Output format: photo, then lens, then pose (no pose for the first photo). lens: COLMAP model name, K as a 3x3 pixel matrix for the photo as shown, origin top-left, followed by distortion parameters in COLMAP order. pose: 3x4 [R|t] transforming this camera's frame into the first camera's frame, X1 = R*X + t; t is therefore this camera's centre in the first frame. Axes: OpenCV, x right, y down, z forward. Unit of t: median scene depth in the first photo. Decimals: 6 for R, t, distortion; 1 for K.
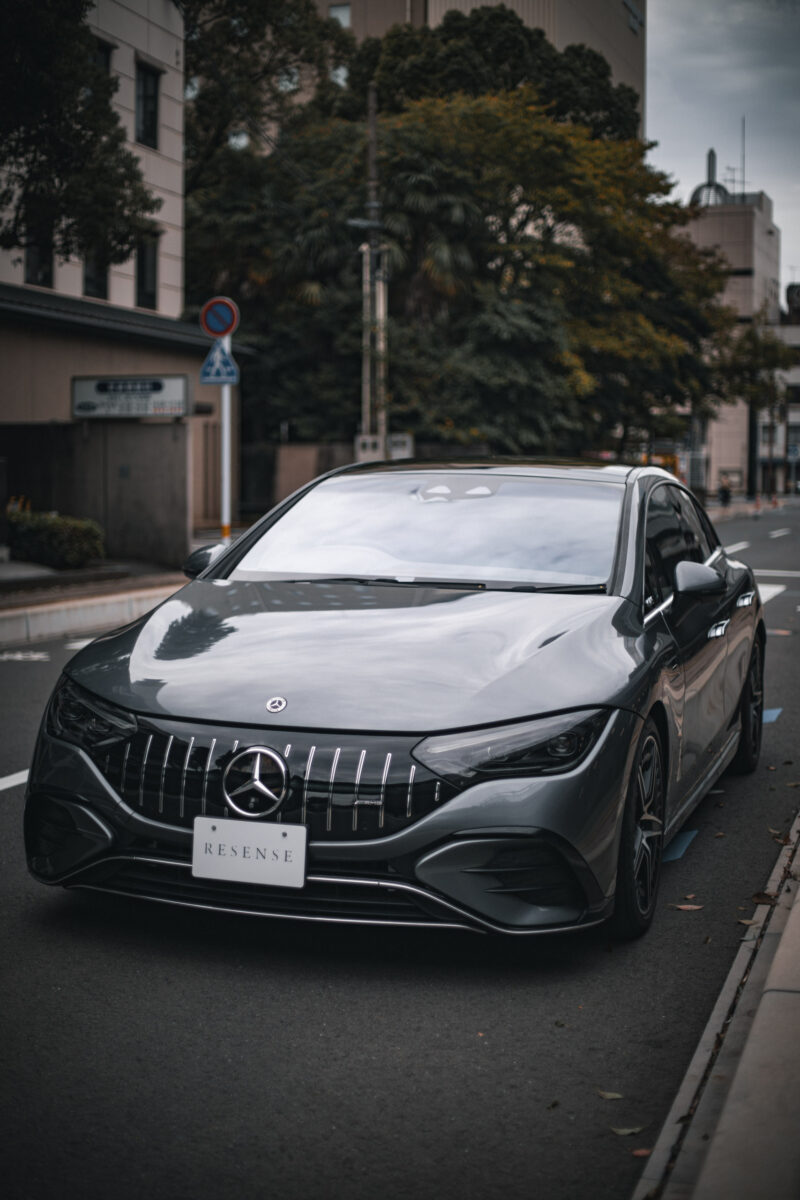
lens RADIAL K [[1738.4, 0, 400.0], [0, 1738.4, 600.0], [0, 0, 1]] dist [-0.136226, 0.110235]
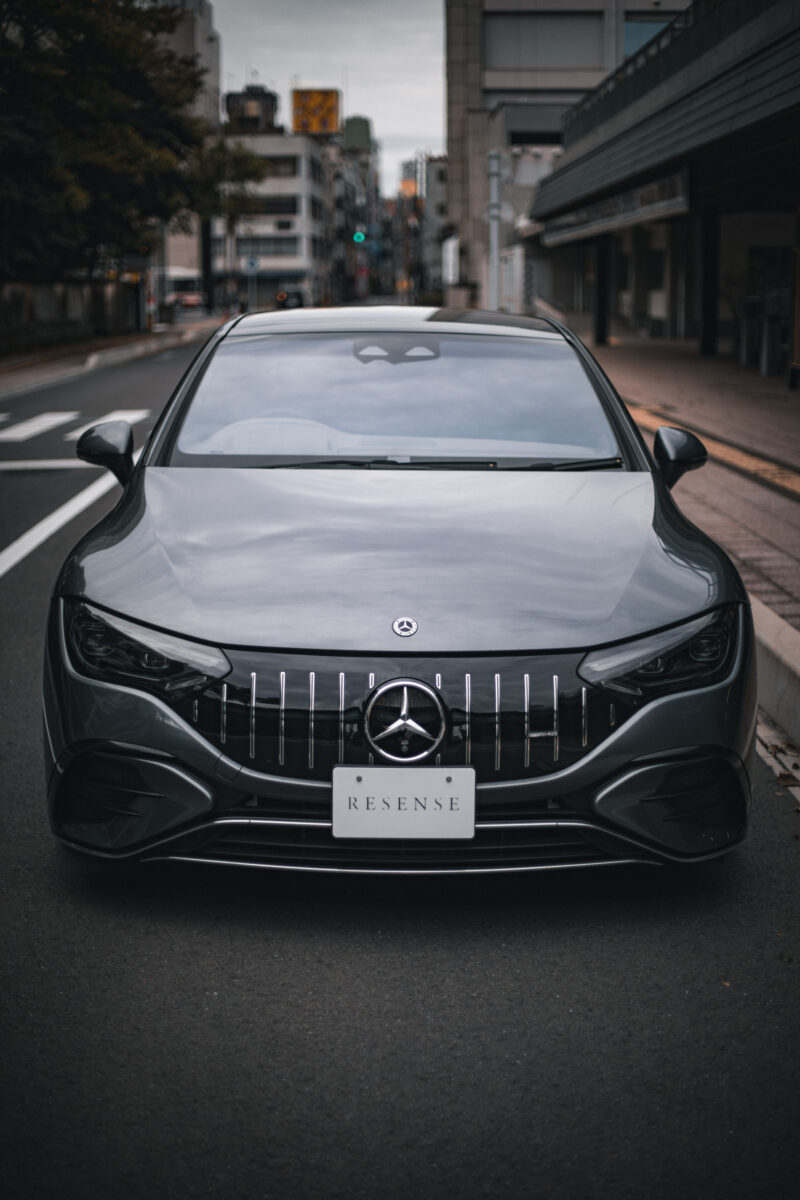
lens RADIAL K [[1758.2, 0, 399.3], [0, 1758.2, 576.9], [0, 0, 1]] dist [-0.125830, 0.143178]
pose [[0.948409, -0.063464, 0.310632, -0.340513], [0.034799, 0.994678, 0.096973, -0.047869], [-0.315133, -0.081160, 0.945571, 0.185518]]
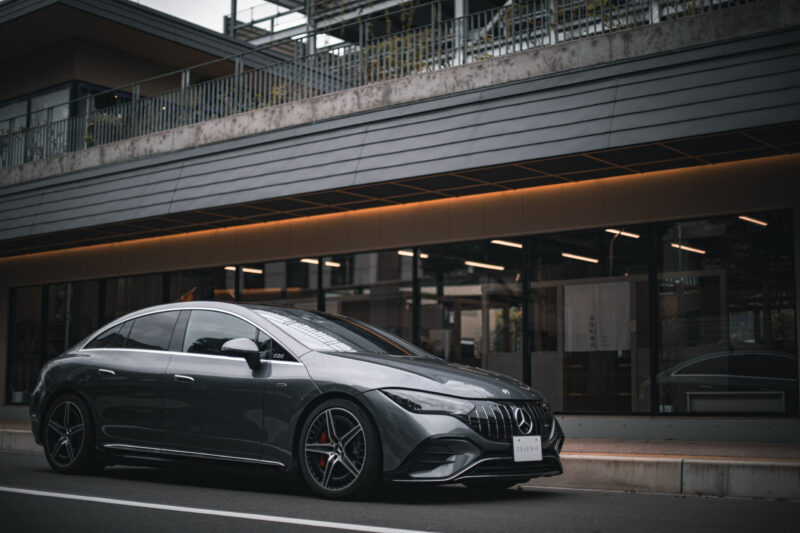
lens RADIAL K [[1159.0, 0, 400.0], [0, 1159.0, 266.5], [0, 0, 1]] dist [-0.136226, 0.110235]
pose [[0.376206, 0.094450, 0.921709, -1.646447], [0.064924, 0.989658, -0.127913, 0.084162], [-0.924258, 0.107963, 0.366184, 0.520777]]
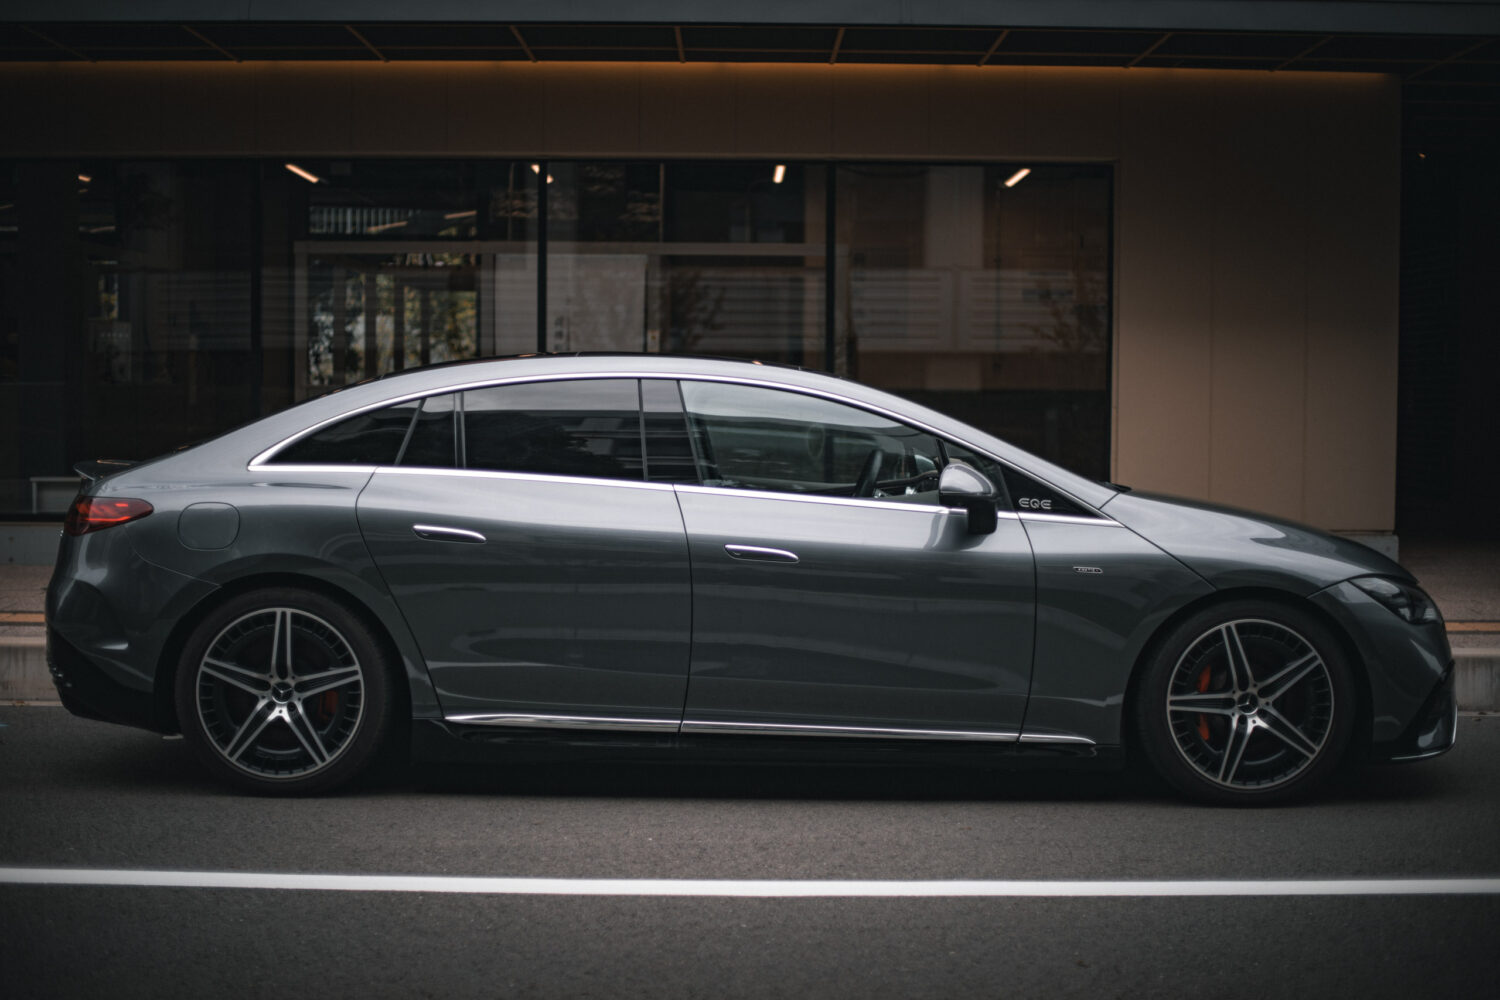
lens RADIAL K [[2173.1, 0, 750.0], [0, 2173.1, 500.0], [0, 0, 1]] dist [-0.136226, 0.110235]
pose [[-0.307674, -0.063317, 0.949383, -1.449026], [0.055998, 0.994849, 0.084497, -0.148125], [-0.949842, 0.079161, -0.302544, 1.931773]]
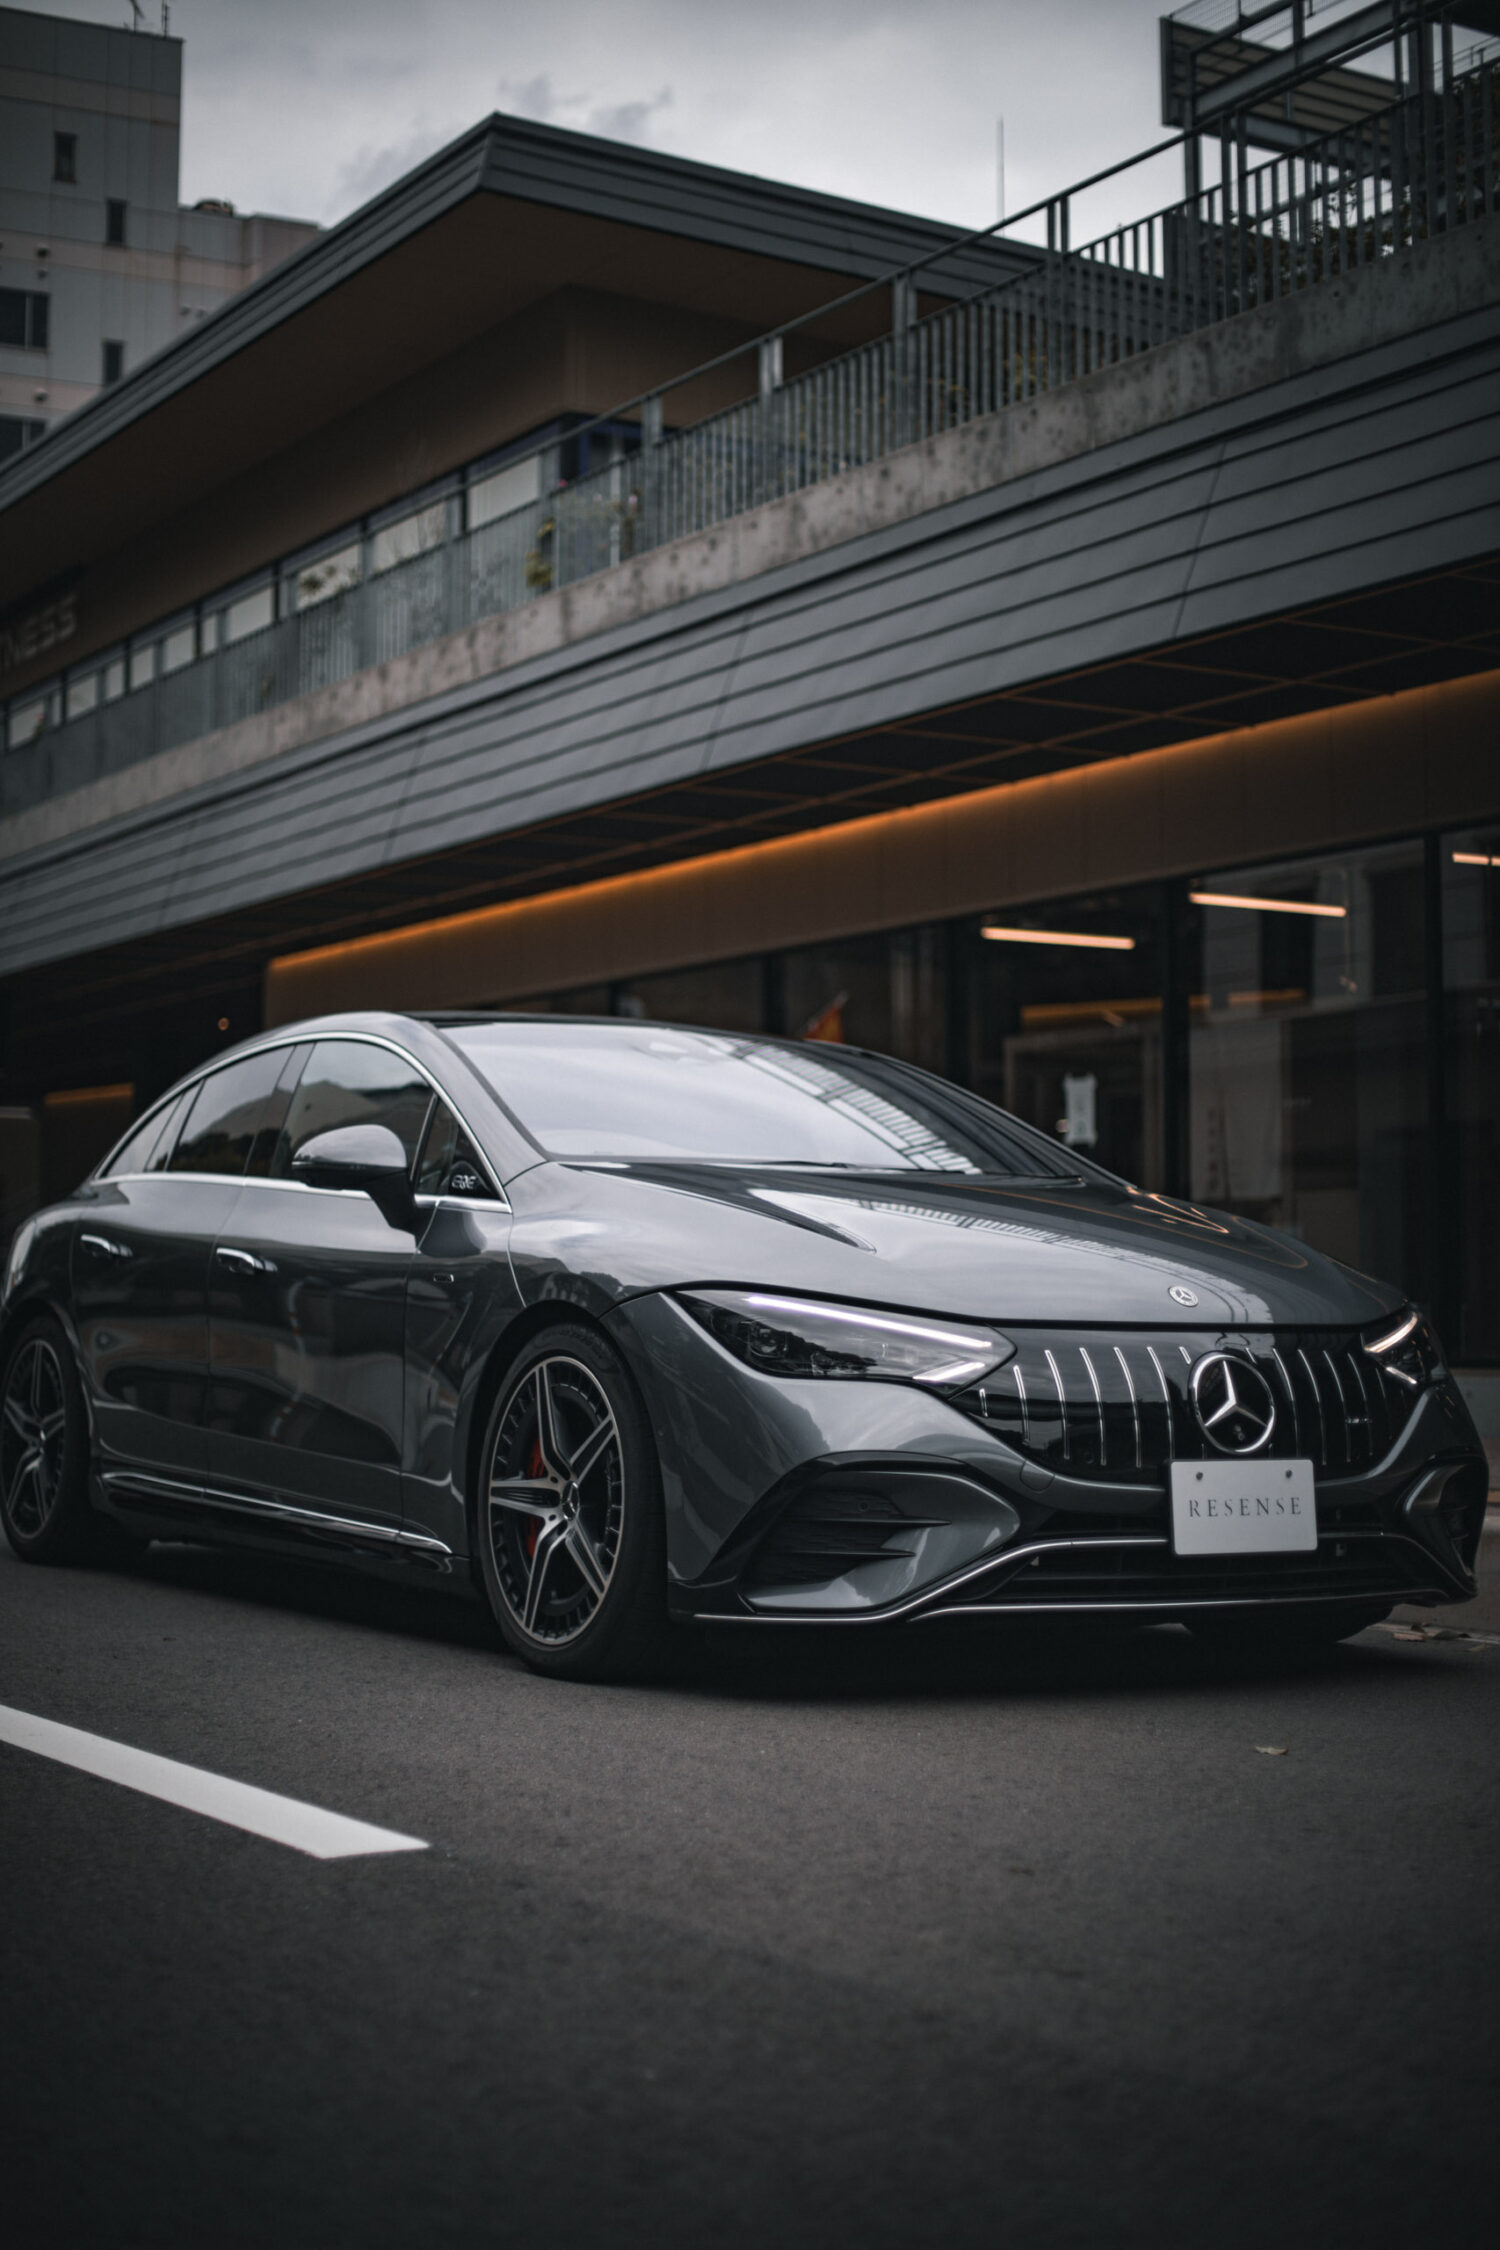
lens RADIAL K [[3259.6, 0, 750.0], [0, 3259.6, 1125.0], [0, 0, 1]] dist [-0.136226, 0.110235]
pose [[0.662933, 0.033002, 0.747951, -1.116450], [0.060720, 0.993367, -0.097648, 0.106480], [-0.746212, 0.110150, 0.656532, 0.296948]]
